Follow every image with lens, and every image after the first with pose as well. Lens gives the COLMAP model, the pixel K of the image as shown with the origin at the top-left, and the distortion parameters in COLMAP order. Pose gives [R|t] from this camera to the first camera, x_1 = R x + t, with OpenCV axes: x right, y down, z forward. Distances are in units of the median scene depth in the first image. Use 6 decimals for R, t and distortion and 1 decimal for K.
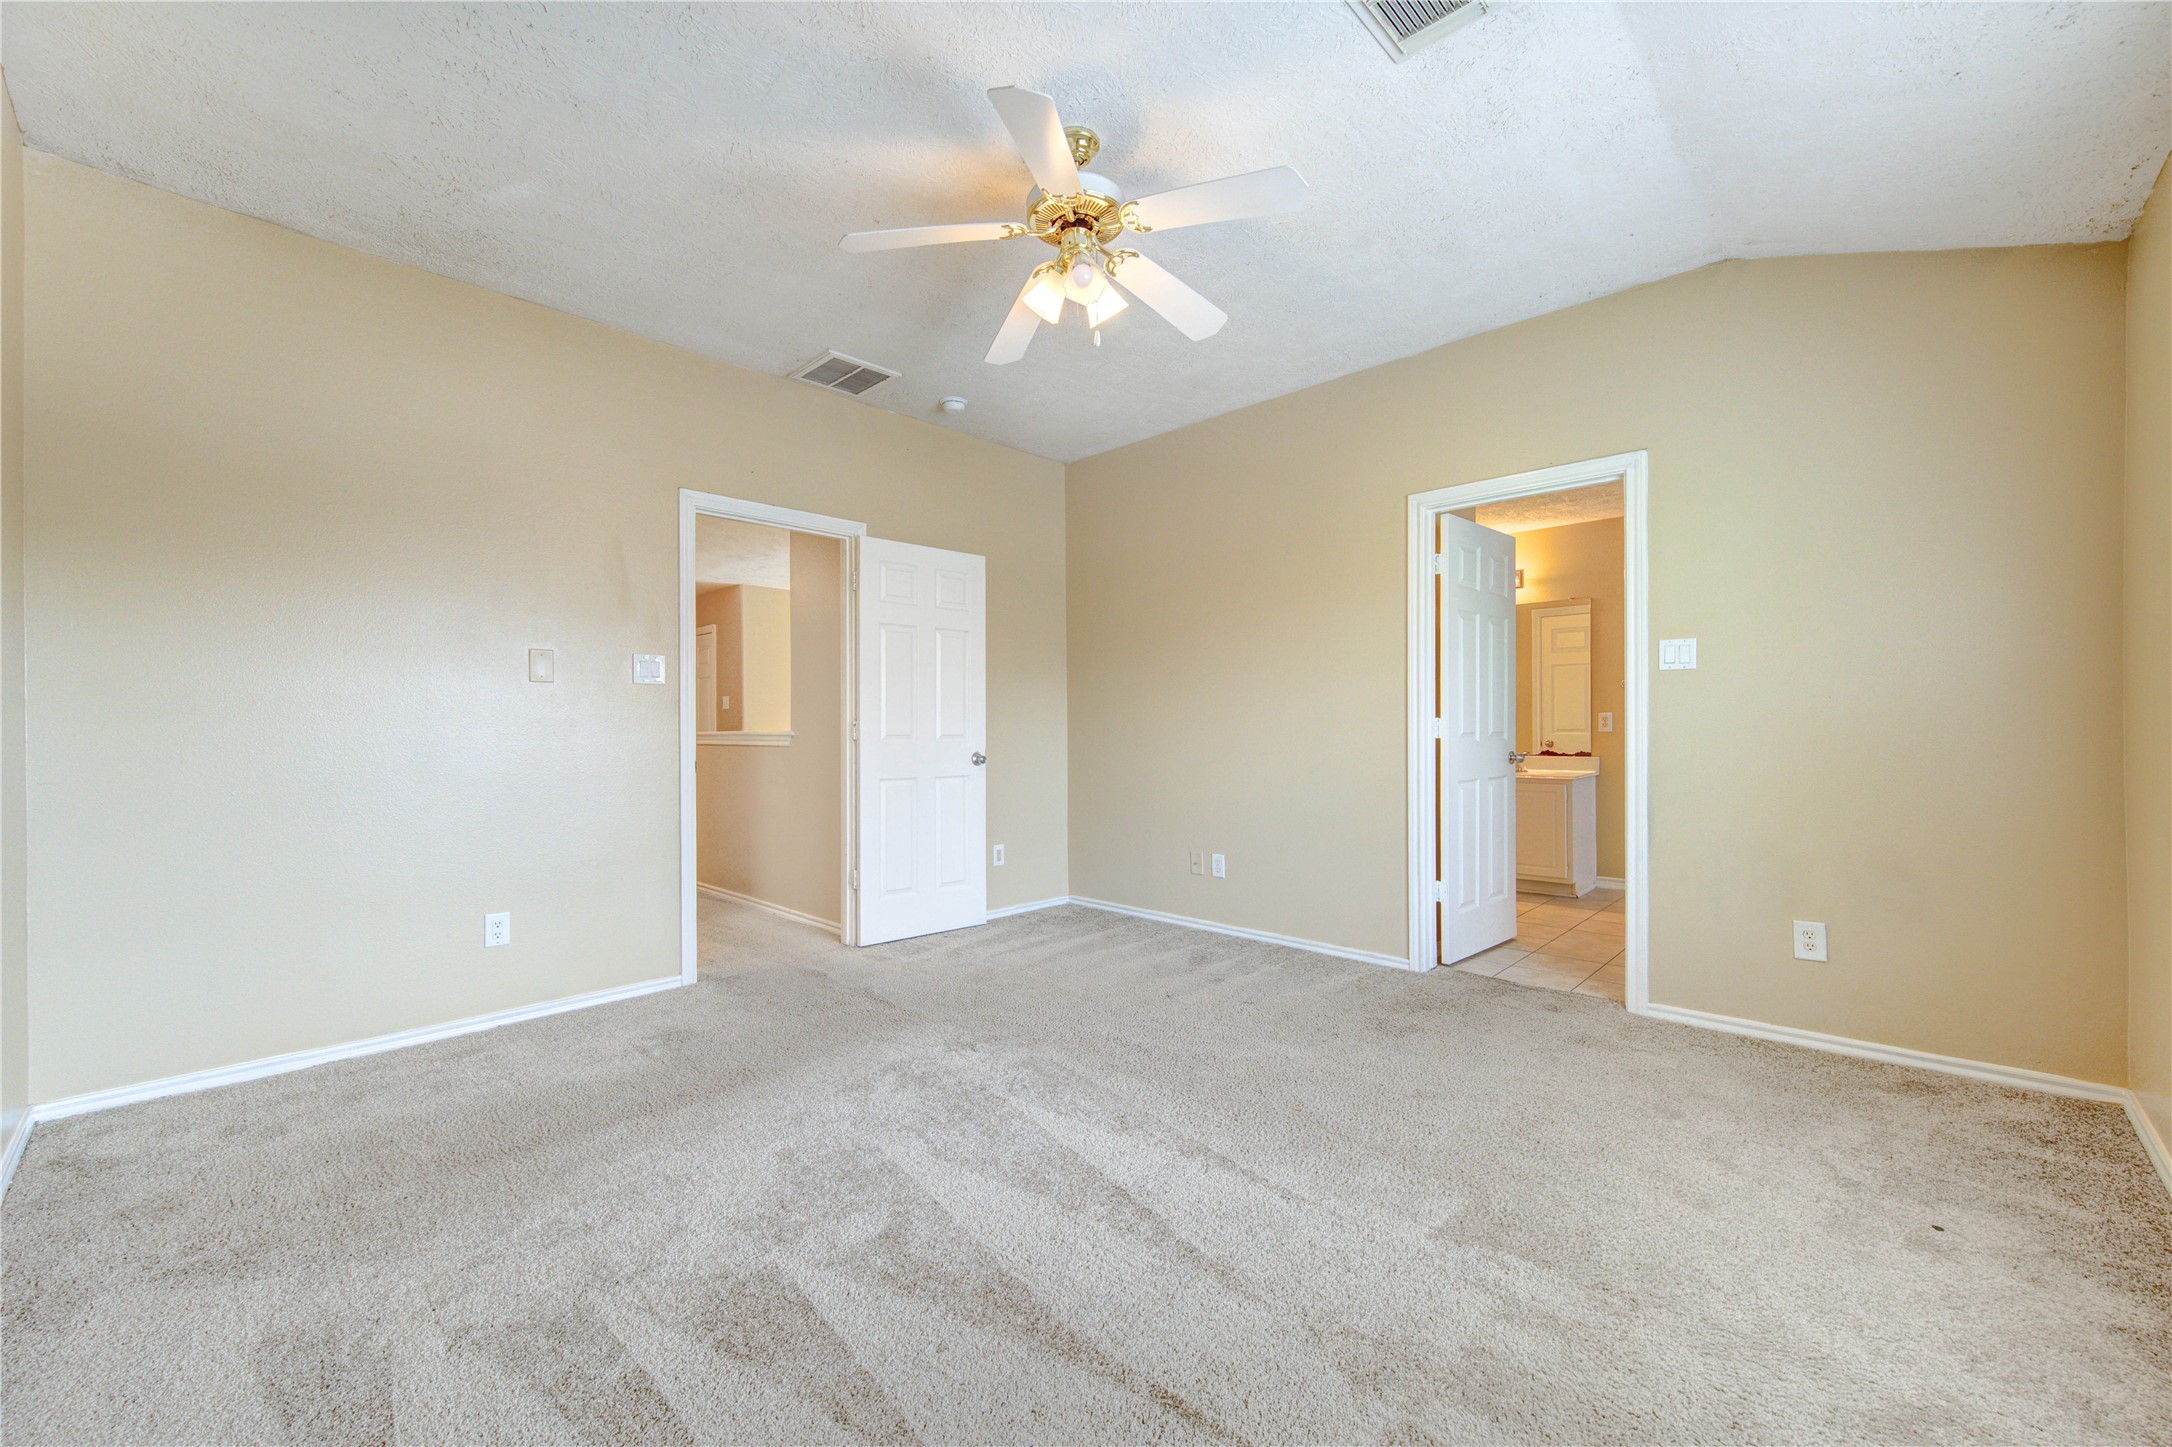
lens RADIAL K [[854.3, 0, 1095.0], [0, 854.3, 731.4], [0, 0, 1]] dist [-0.000438, -0.000166]
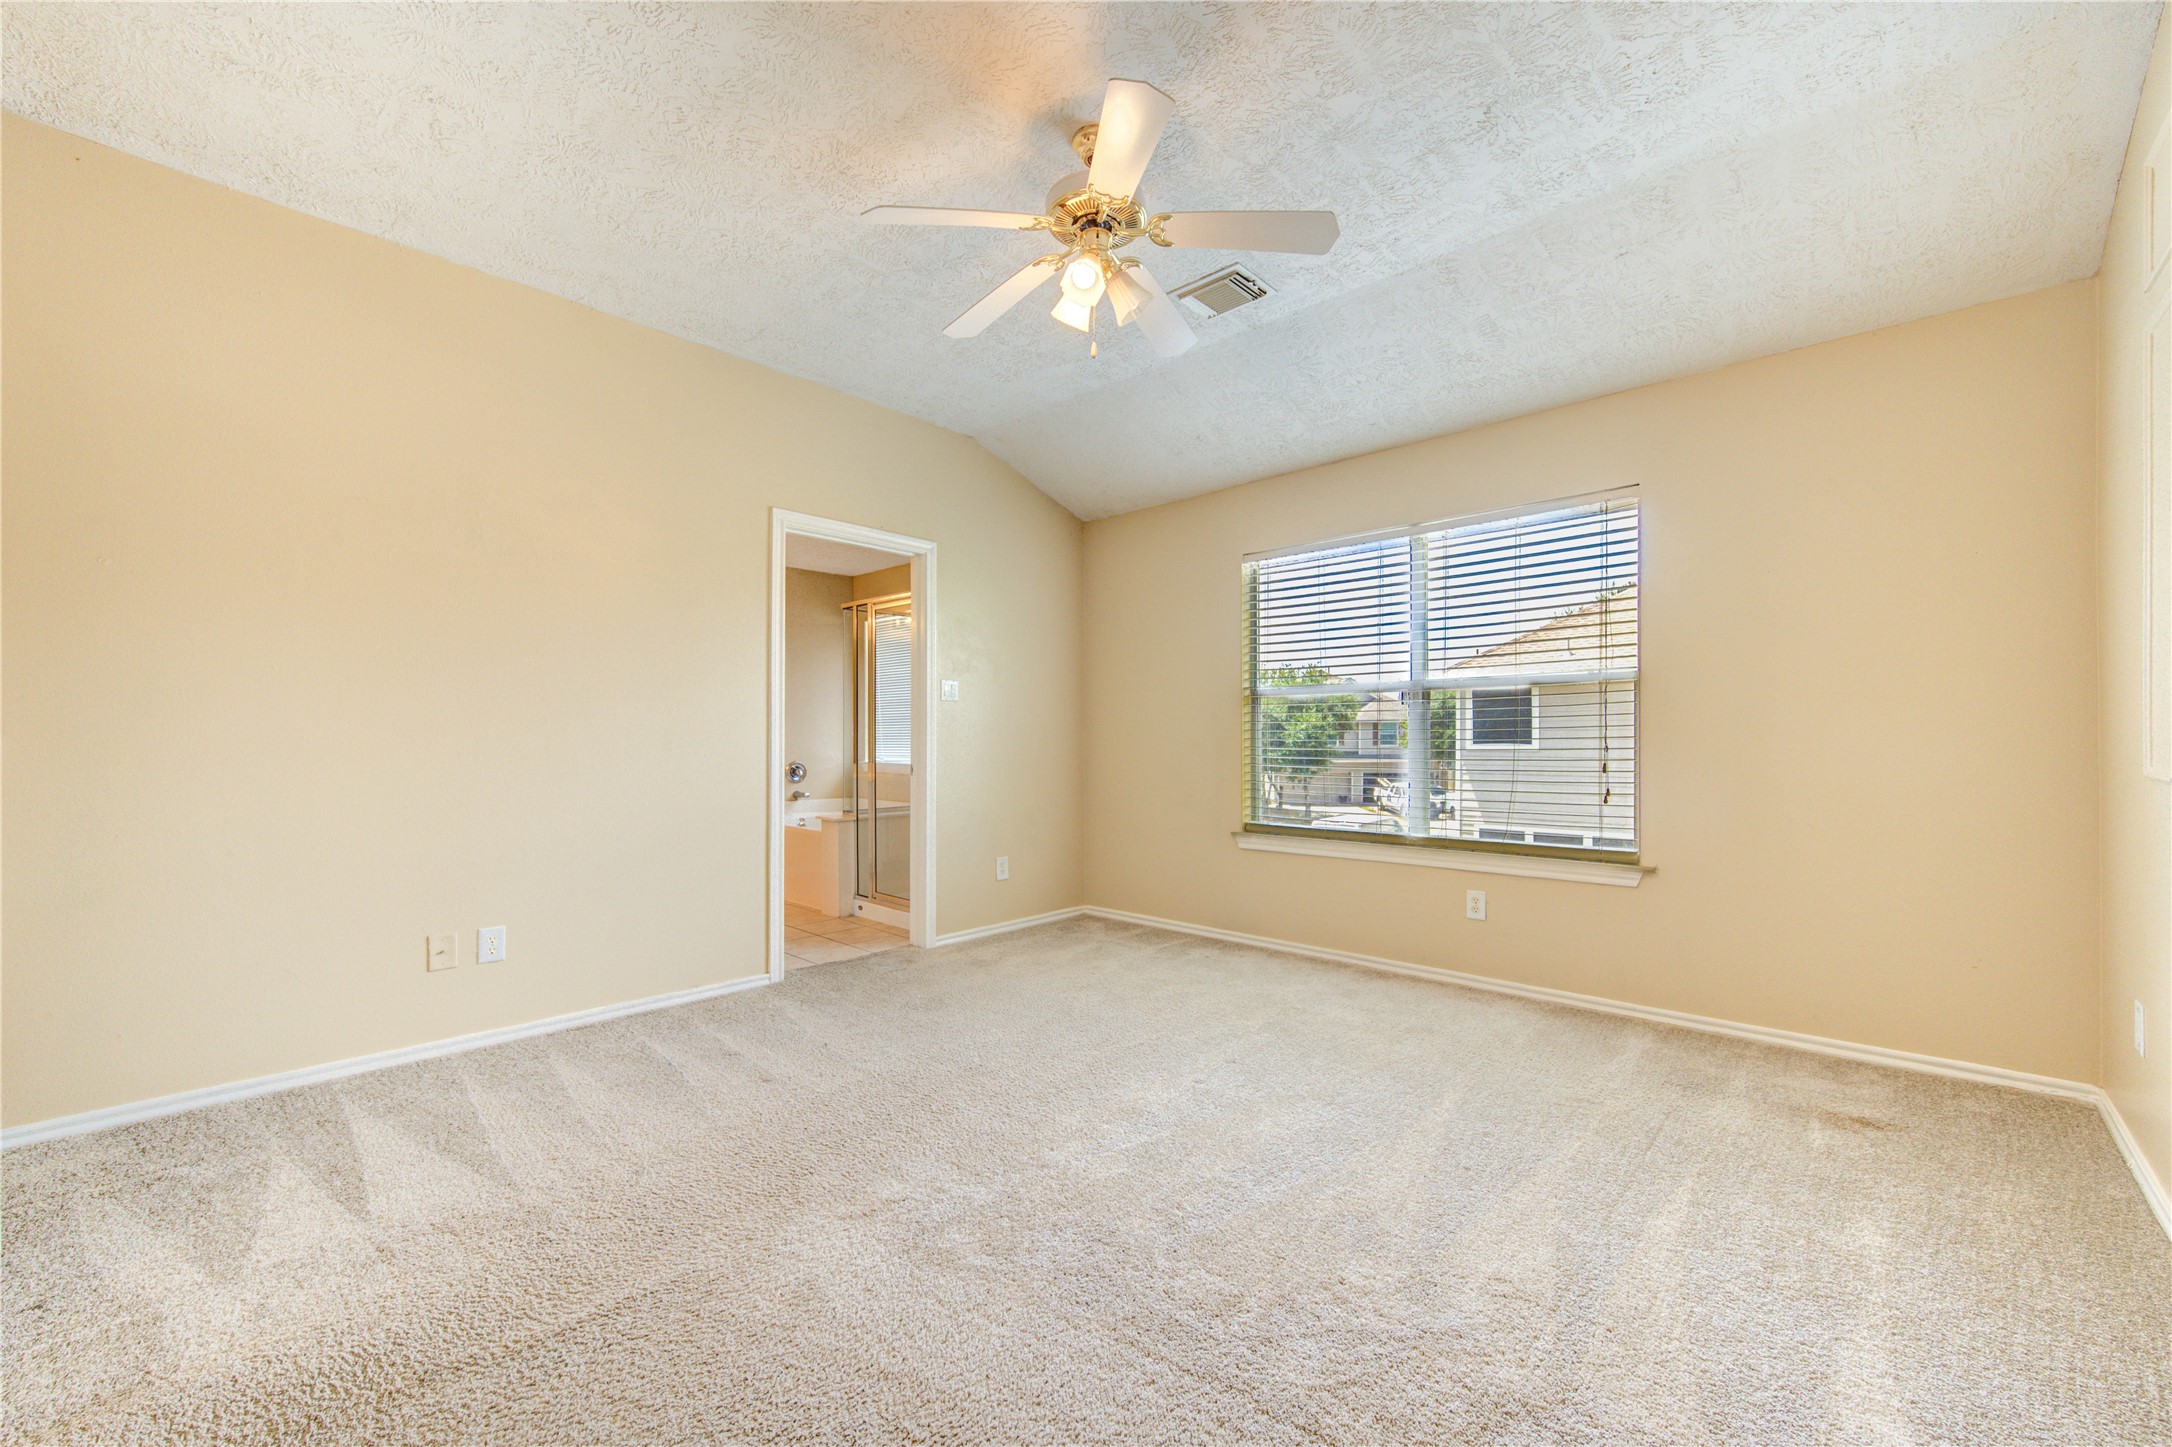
lens RADIAL K [[854.3, 0, 1095.0], [0, 854.3, 731.4], [0, 0, 1]] dist [-0.000438, -0.000166]
pose [[-0.020289, 0.011392, 0.999729, -0.730541], [-0.000724, 0.999935, -0.011409, -0.003230], [-0.999794, -0.000955, -0.020280, 0.735421]]
